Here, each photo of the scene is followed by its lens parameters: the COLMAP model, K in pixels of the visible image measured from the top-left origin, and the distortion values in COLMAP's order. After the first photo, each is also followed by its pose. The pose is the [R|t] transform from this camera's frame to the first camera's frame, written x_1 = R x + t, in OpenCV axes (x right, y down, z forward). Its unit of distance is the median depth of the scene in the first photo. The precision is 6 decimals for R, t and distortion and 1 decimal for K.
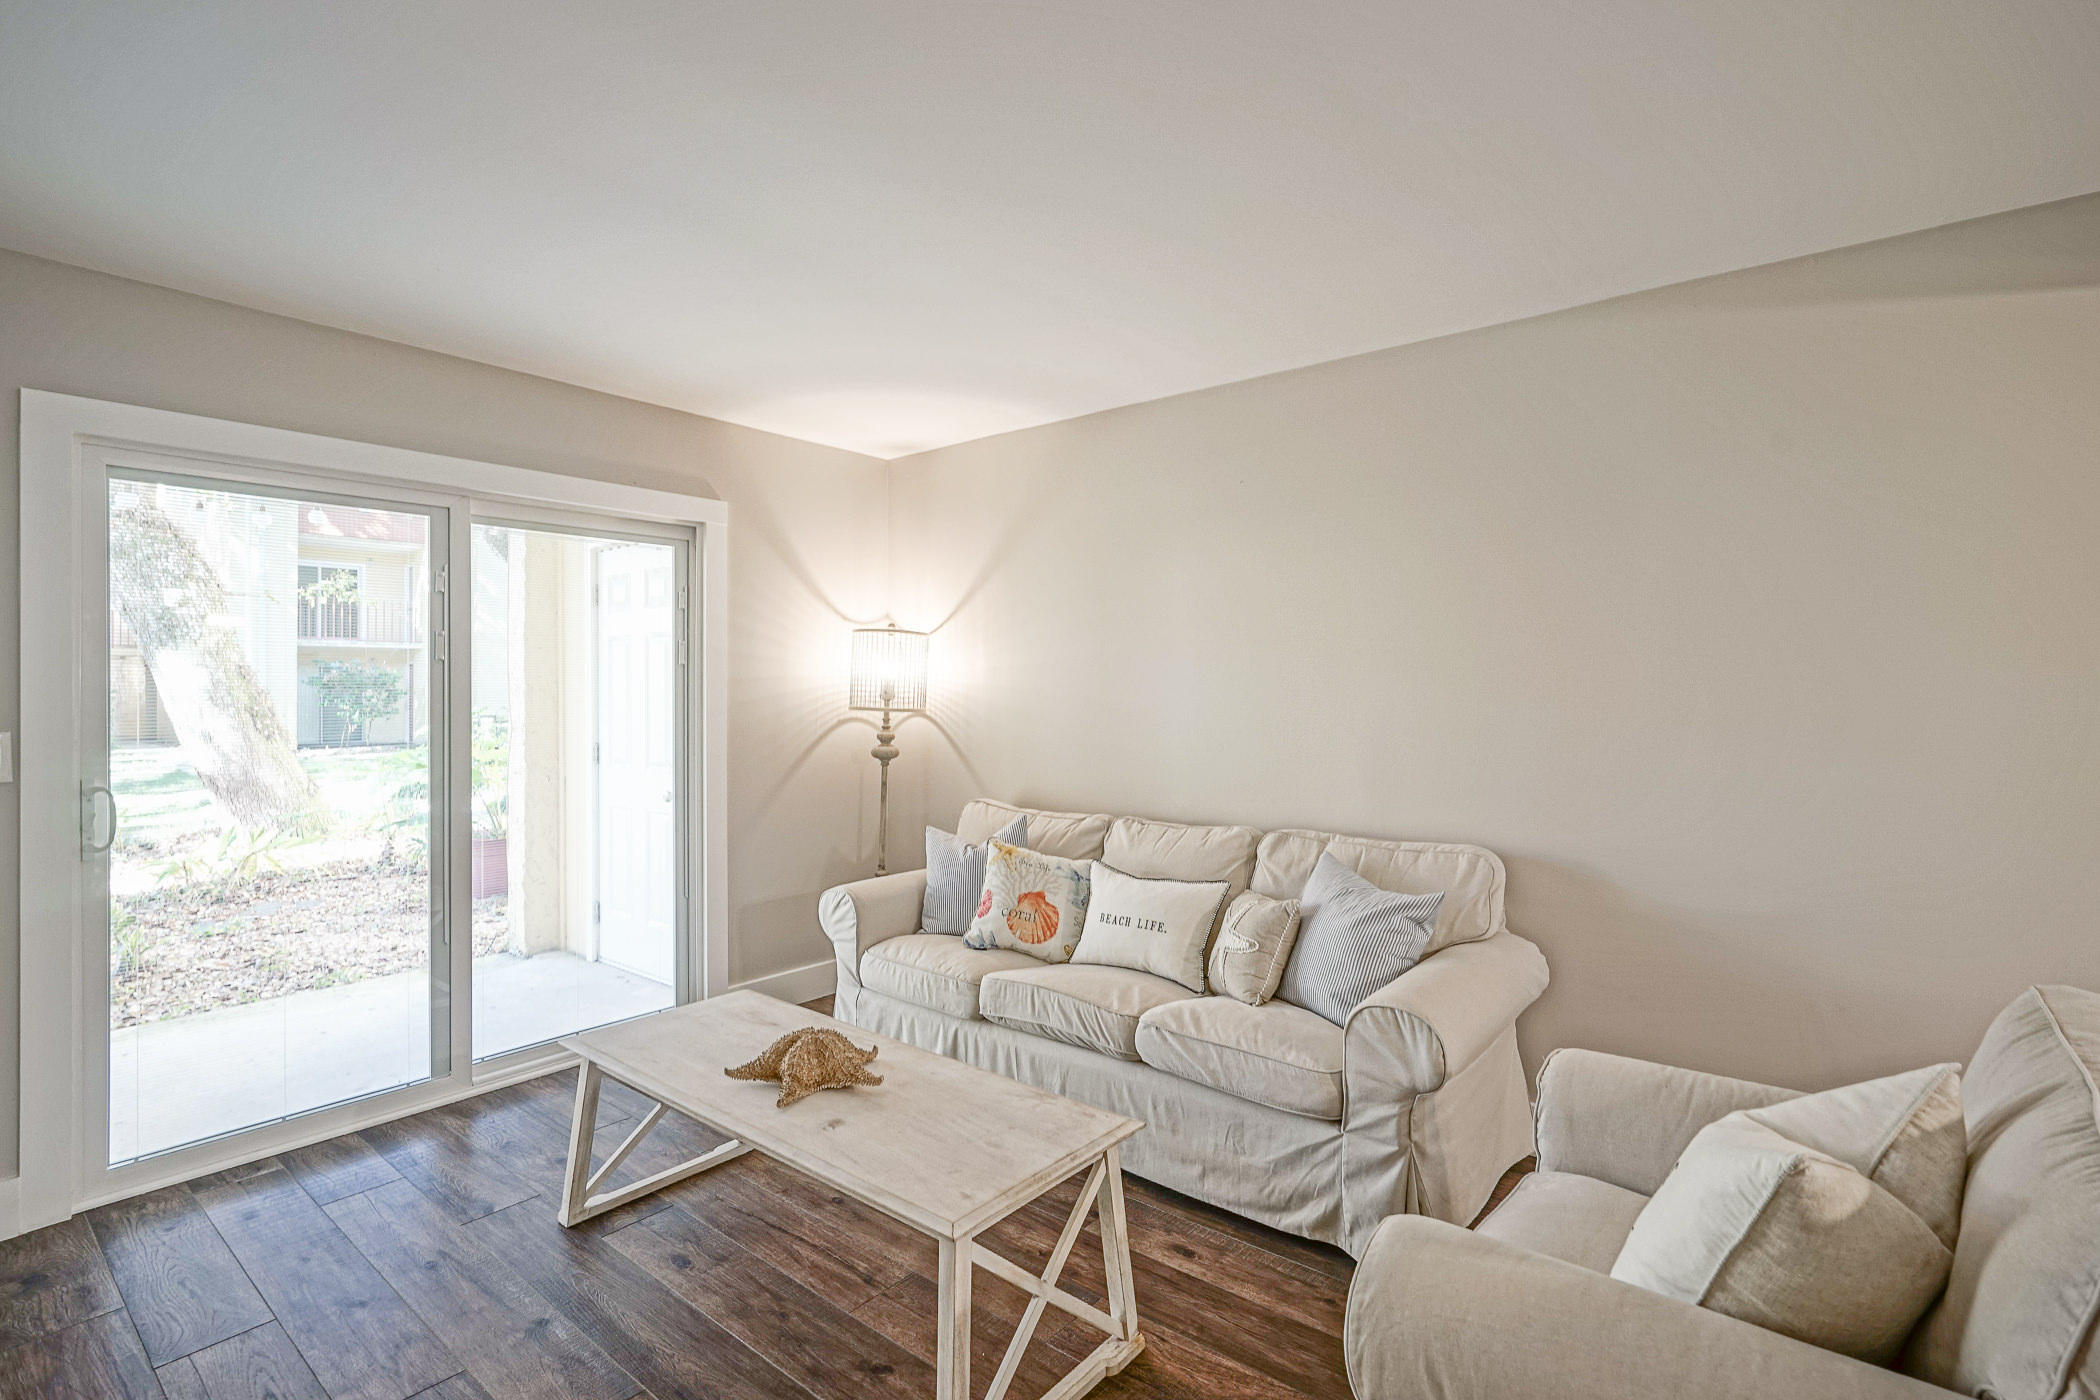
lens RADIAL K [[974.9, 0, 1049.3], [0, 974.9, 692.6], [0, 0, 1]] dist [-0.002264, 0.001339]
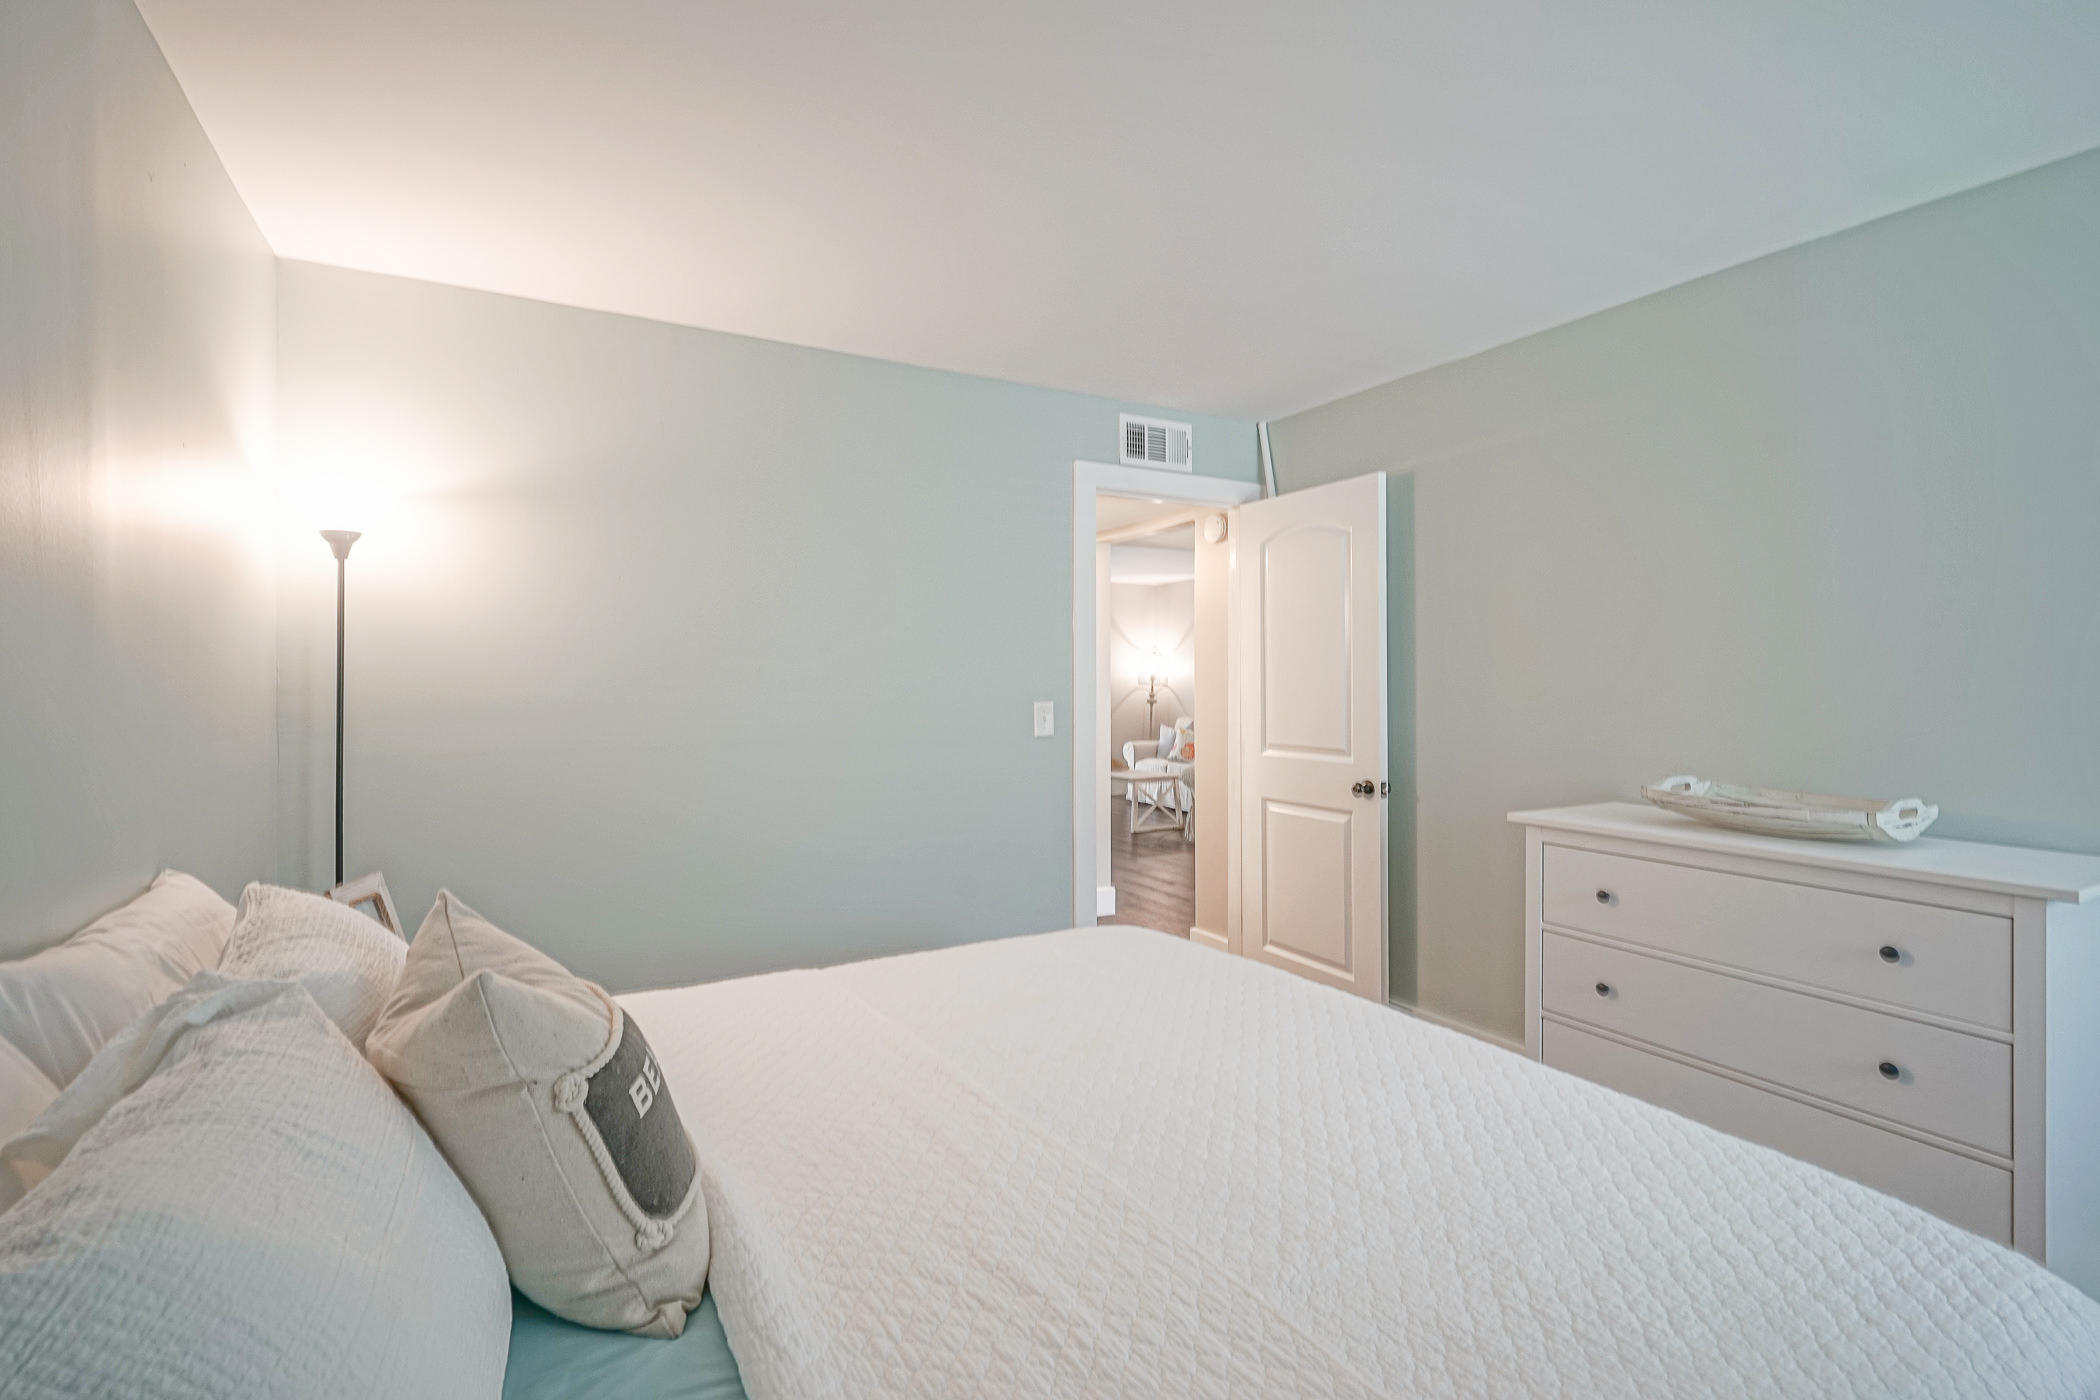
lens RADIAL K [[960.7, 0, 1053.6], [0, 960.7, 674.8], [0, 0, 1]] dist [-0.002565, 0.001088]
pose [[0.934467, 0.002377, -0.356043, 0.618314], [-0.004108, 0.999983, -0.004107, 0.004625], [0.356027, 0.005300, 0.934461, -1.844374]]
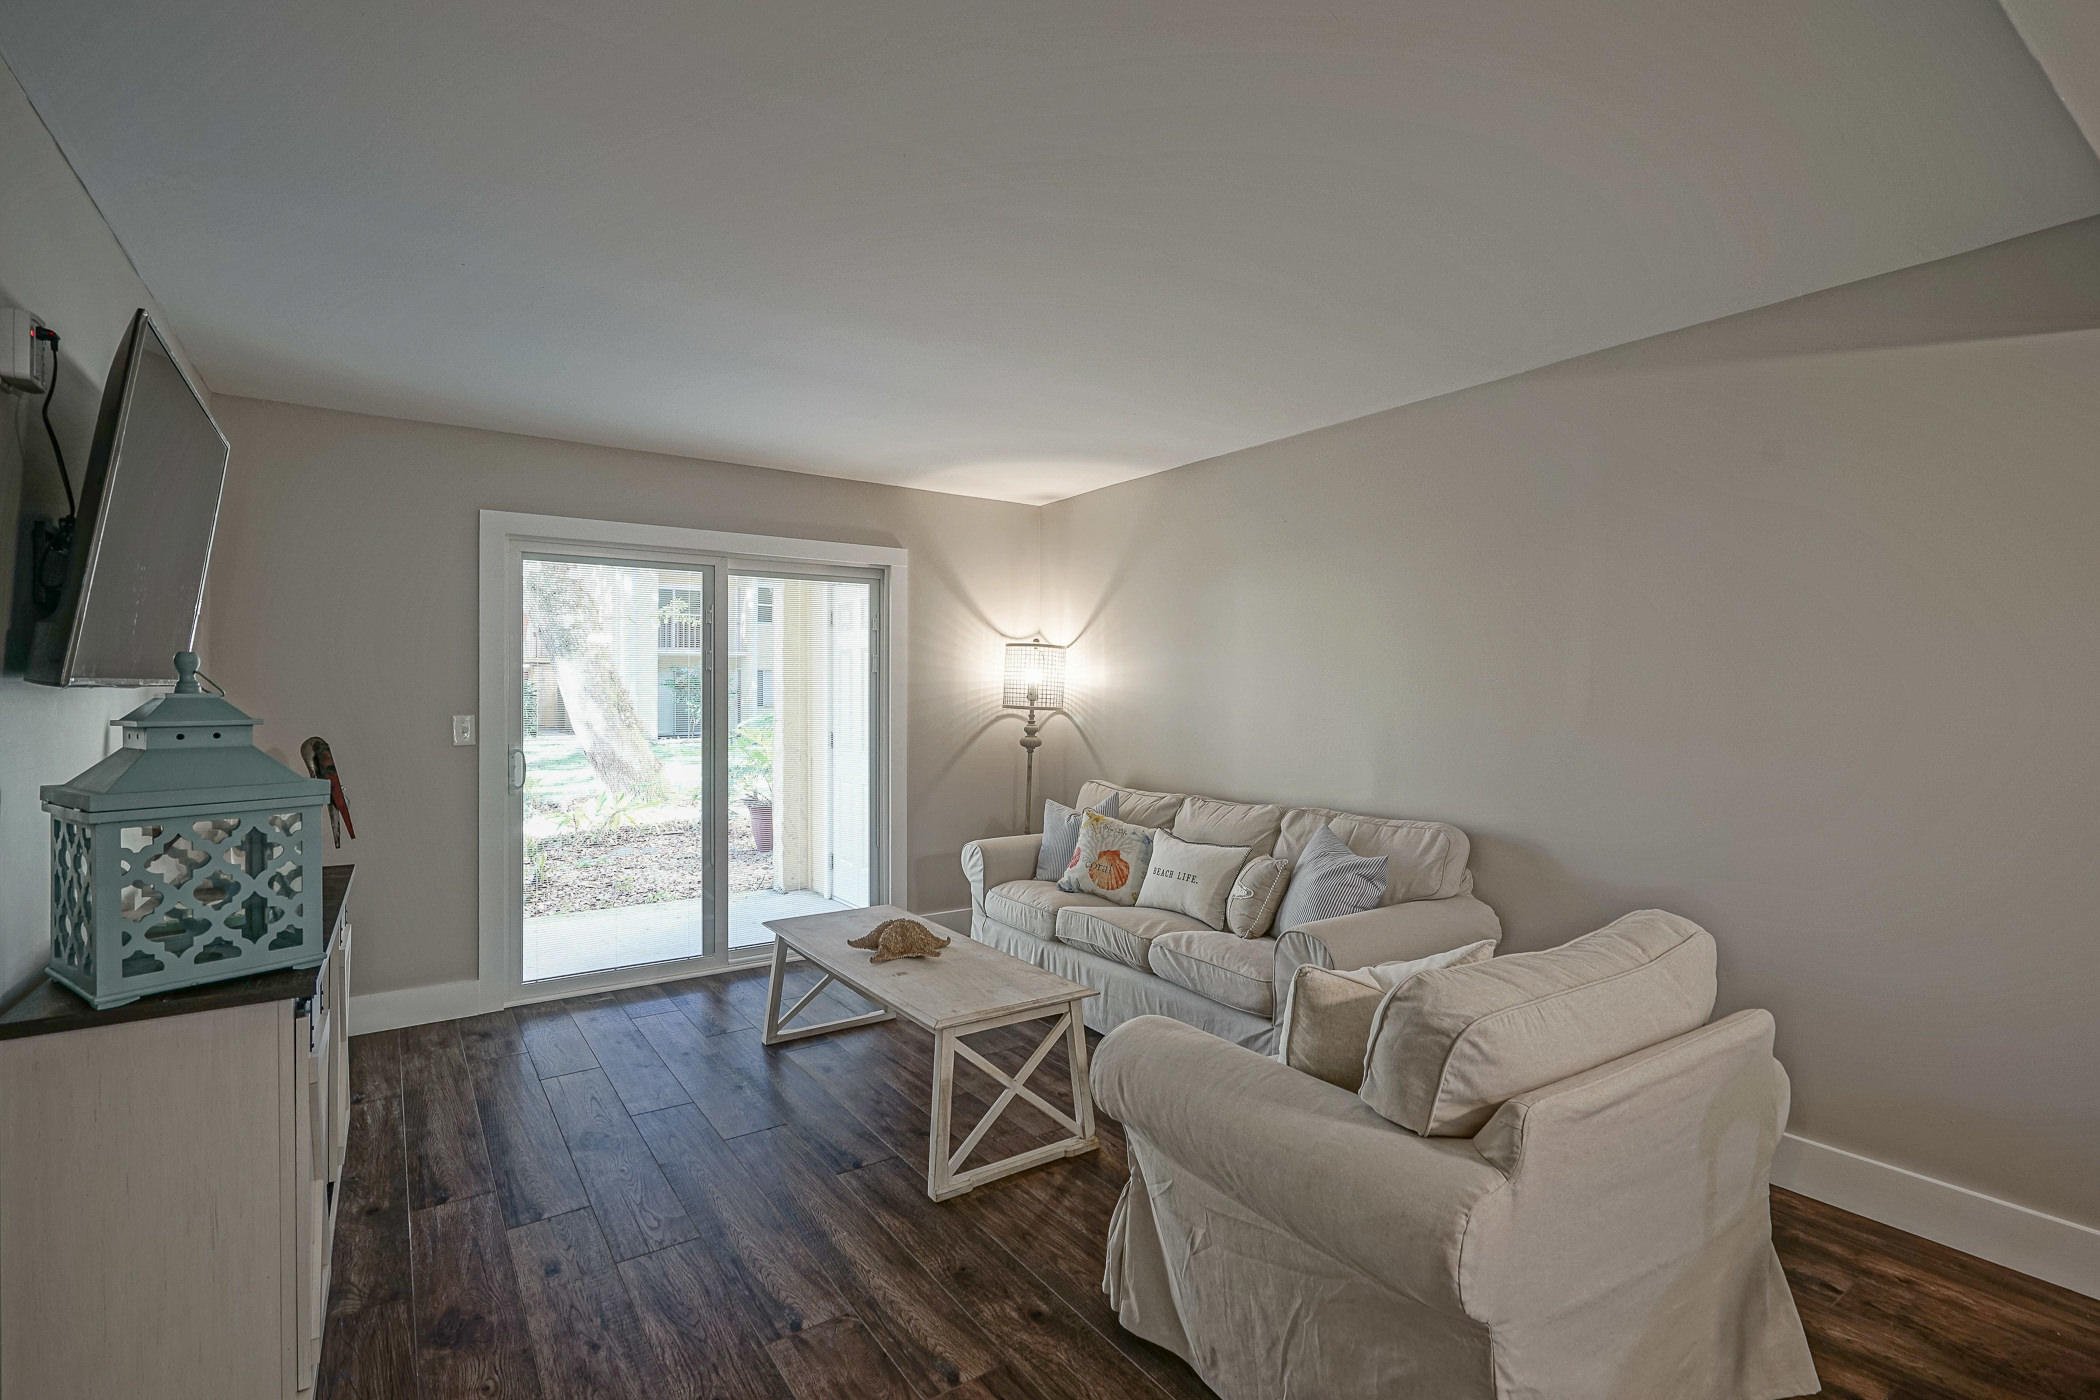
lens RADIAL K [[962.8, 0, 1048.6], [0, 962.8, 704.1], [0, 0, 1]] dist [-0.001378, 0.000445]
pose [[0.961544, 0.007528, -0.274549, 0.238825], [-0.004877, 0.999935, 0.010337, -0.000268], [0.274609, -0.008601, 0.961518, -0.225858]]
